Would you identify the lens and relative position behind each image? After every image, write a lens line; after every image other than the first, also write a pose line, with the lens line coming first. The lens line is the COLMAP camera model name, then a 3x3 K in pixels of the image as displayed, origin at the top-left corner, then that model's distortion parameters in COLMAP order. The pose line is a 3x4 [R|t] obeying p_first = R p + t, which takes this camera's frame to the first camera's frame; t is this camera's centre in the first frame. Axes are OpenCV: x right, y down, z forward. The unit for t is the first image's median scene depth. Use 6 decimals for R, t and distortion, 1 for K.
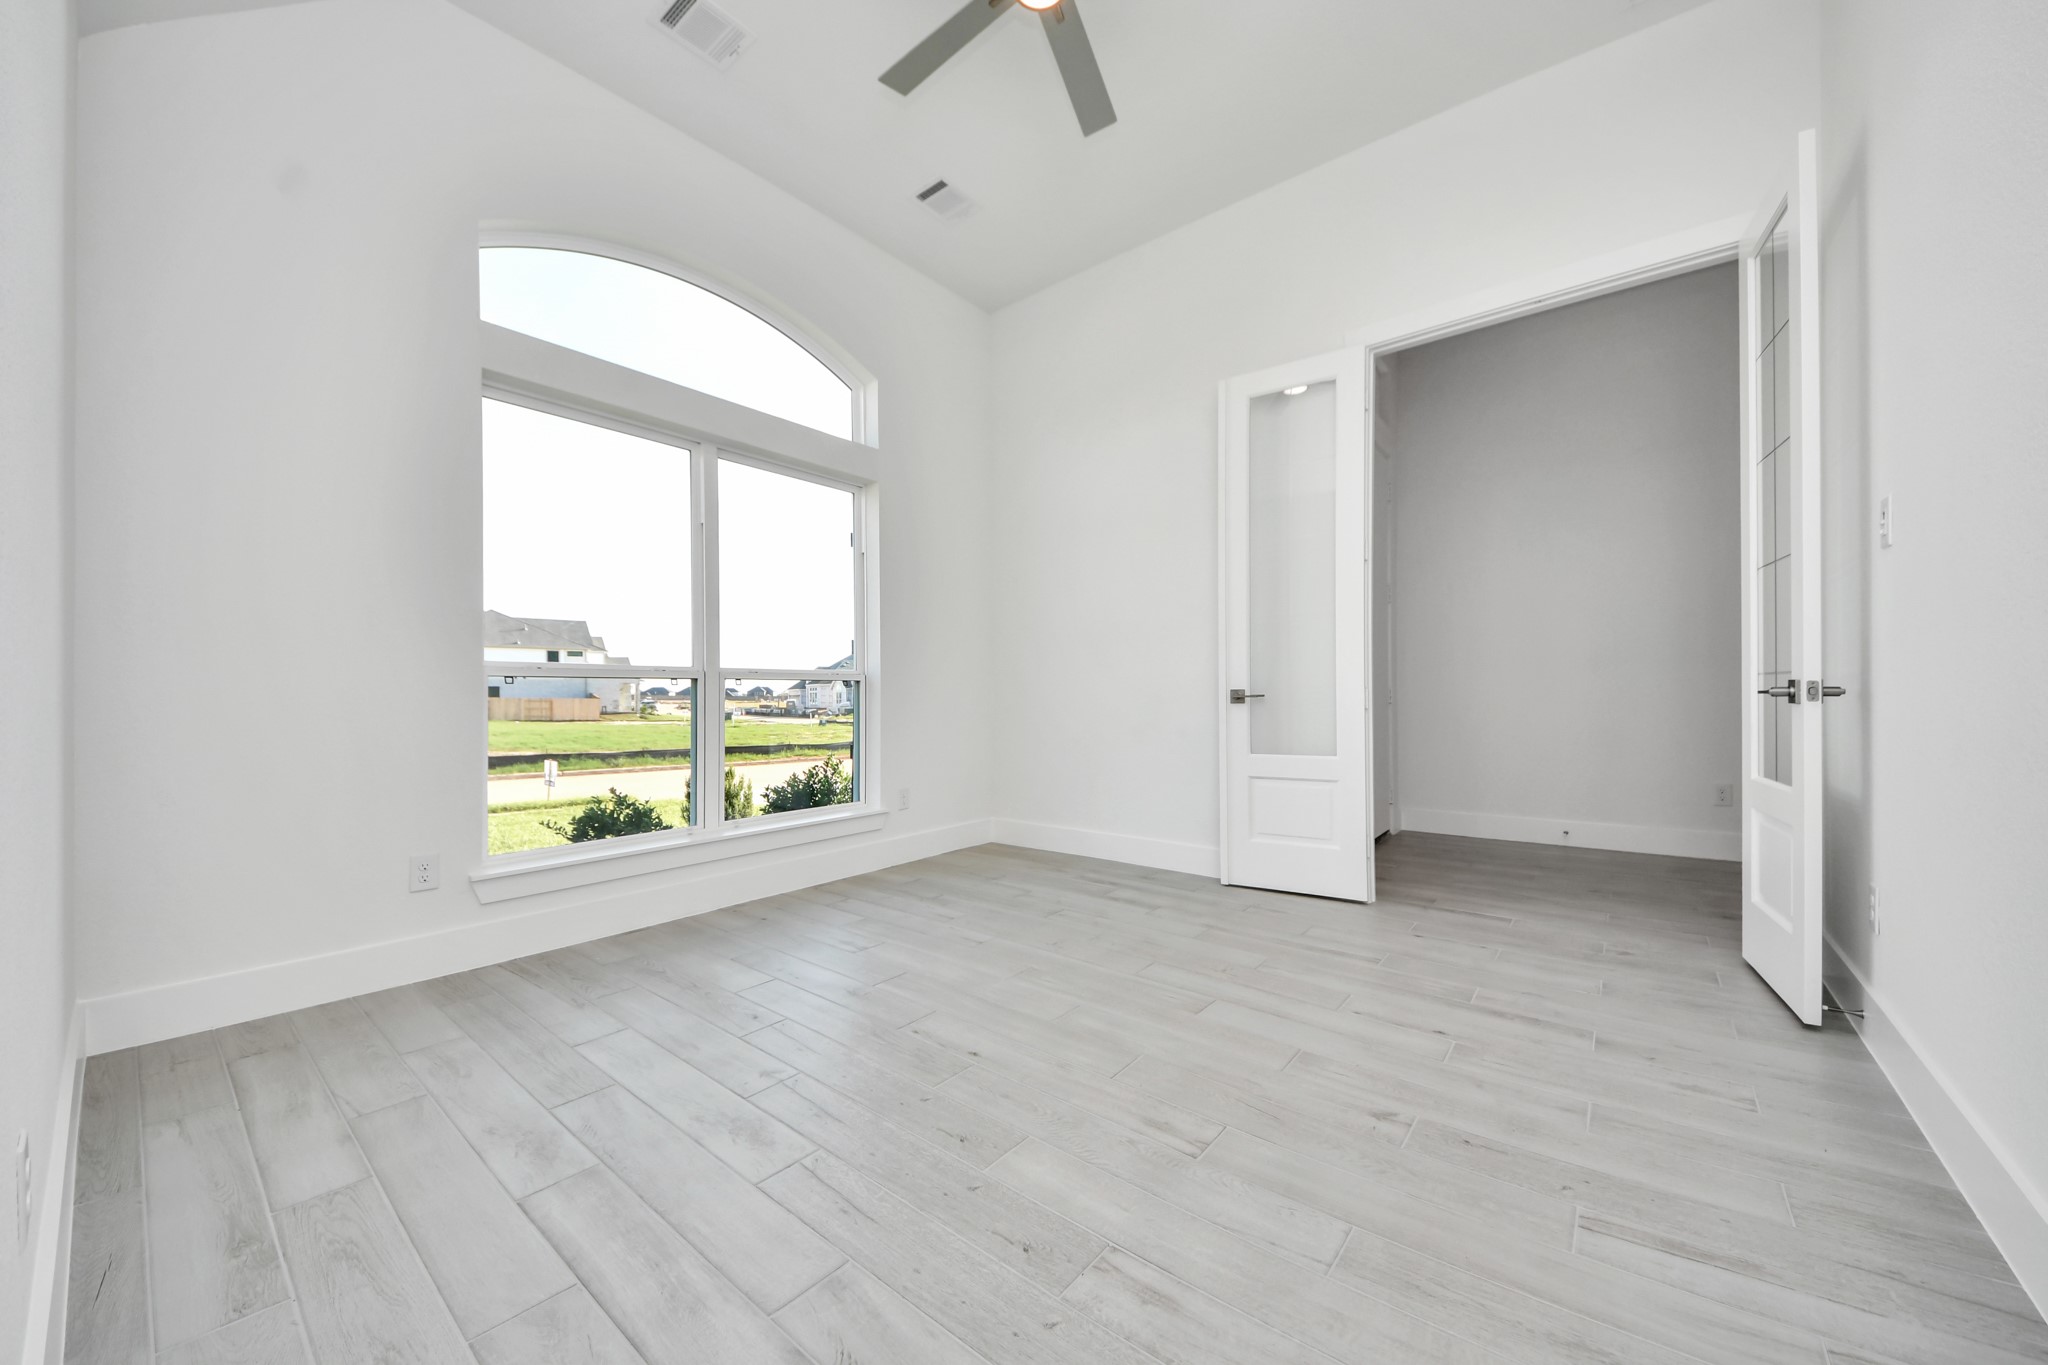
lens RADIAL K [[756.1, 0, 1014.2], [0, 756.1, 690.5], [0, 0, 1]] dist [-0.004148, -0.003687]
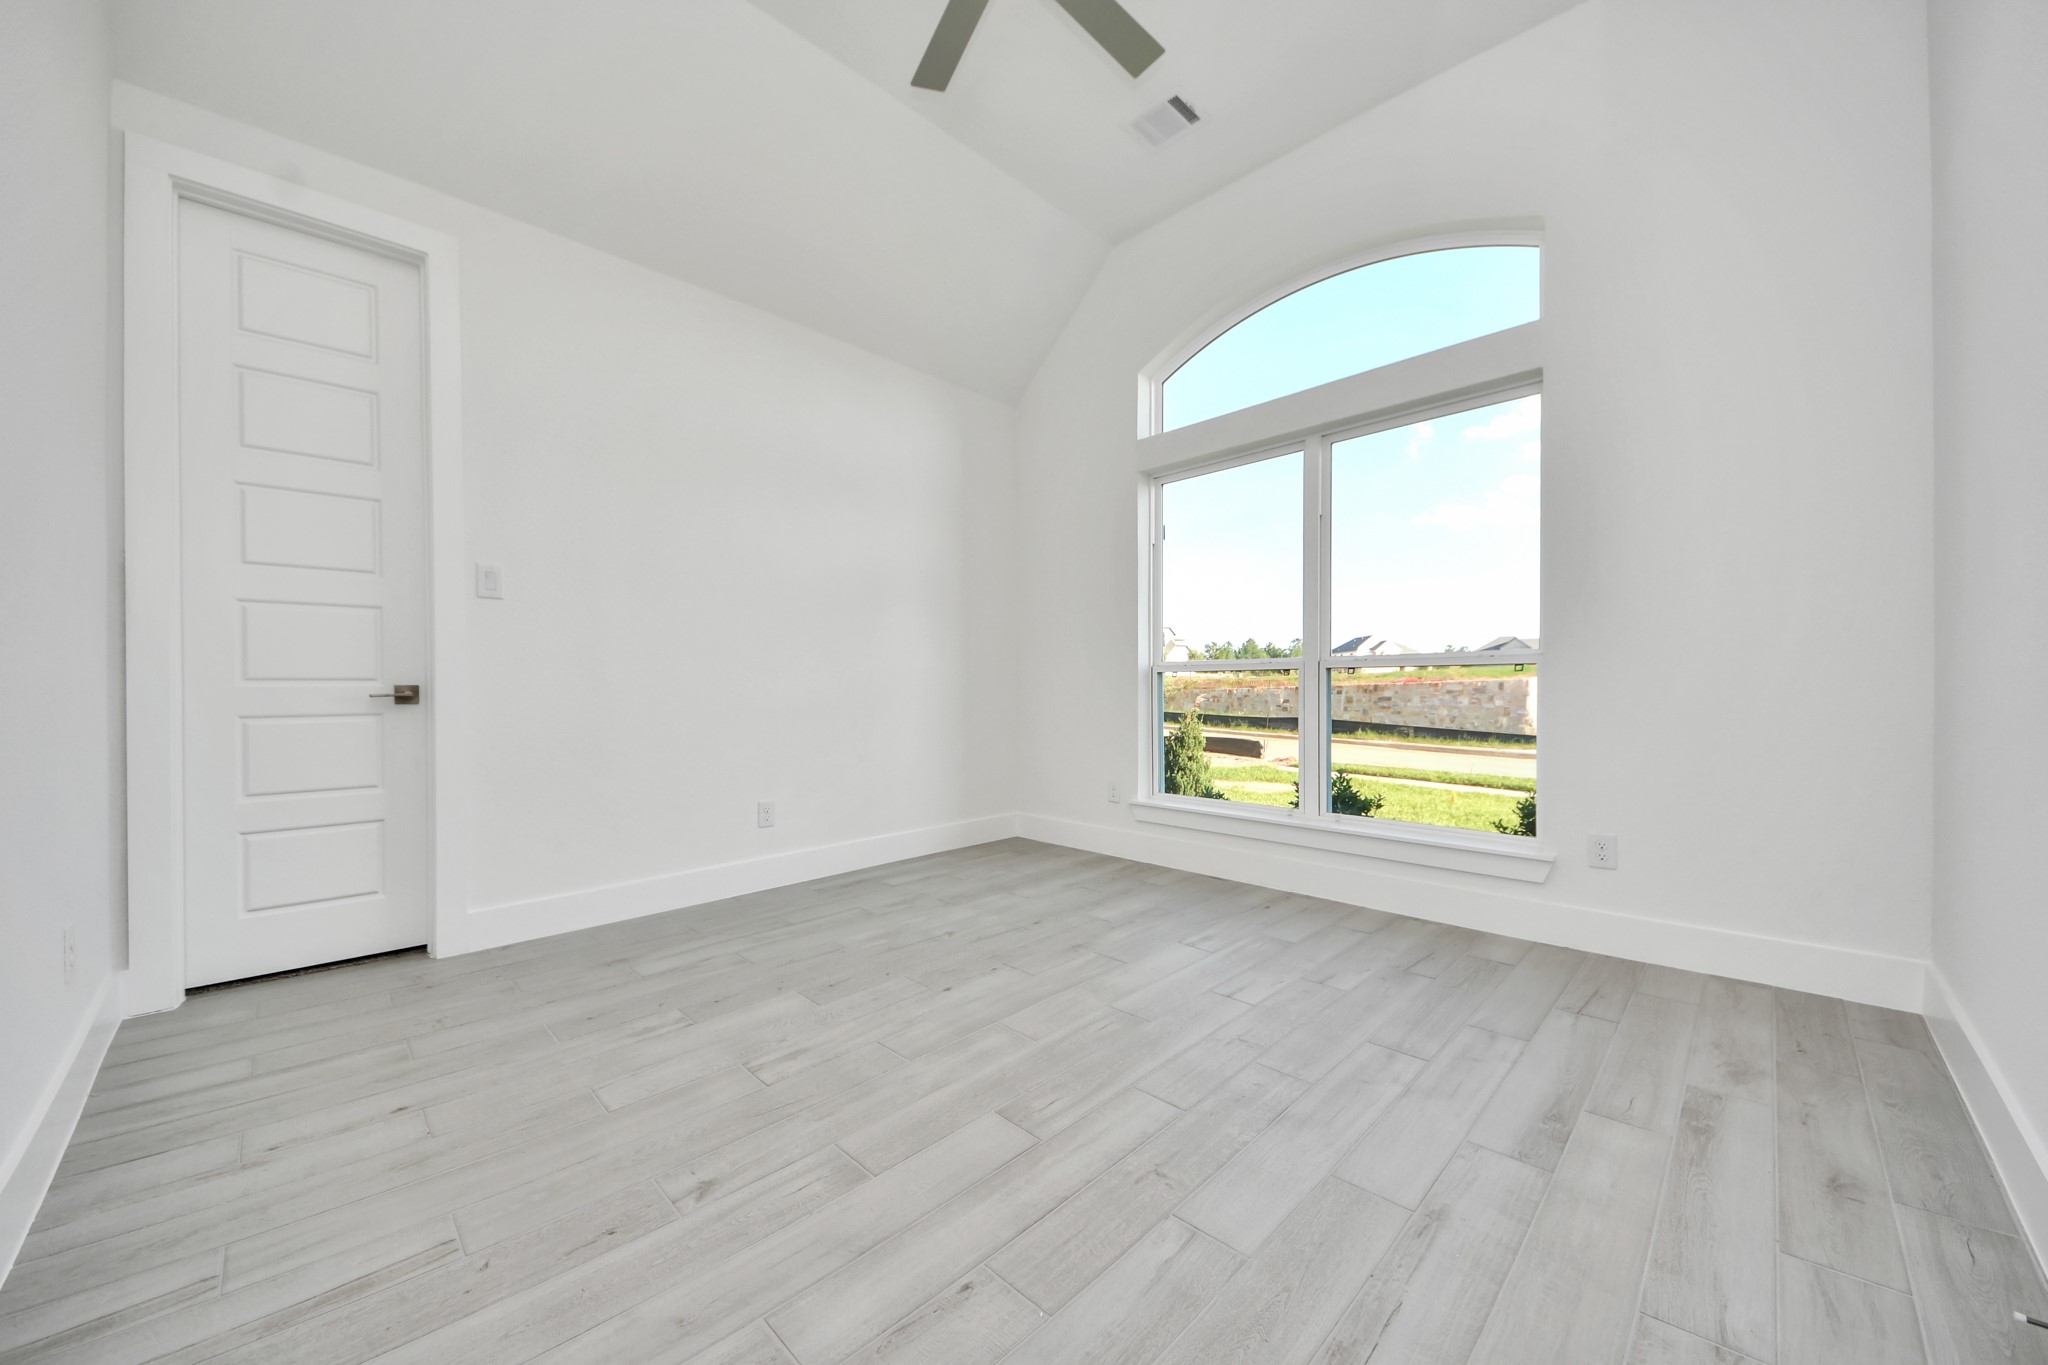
lens RADIAL K [[756.1, 0, 1027.4], [0, 756.1, 678.9], [0, 0, 1]] dist [-0.004148, -0.003687]
pose [[-0.097937, 0.004083, -0.995184, 0.899021], [0.003800, 0.999986, 0.003728, -0.009137], [0.995185, -0.003417, -0.097951, 1.003541]]
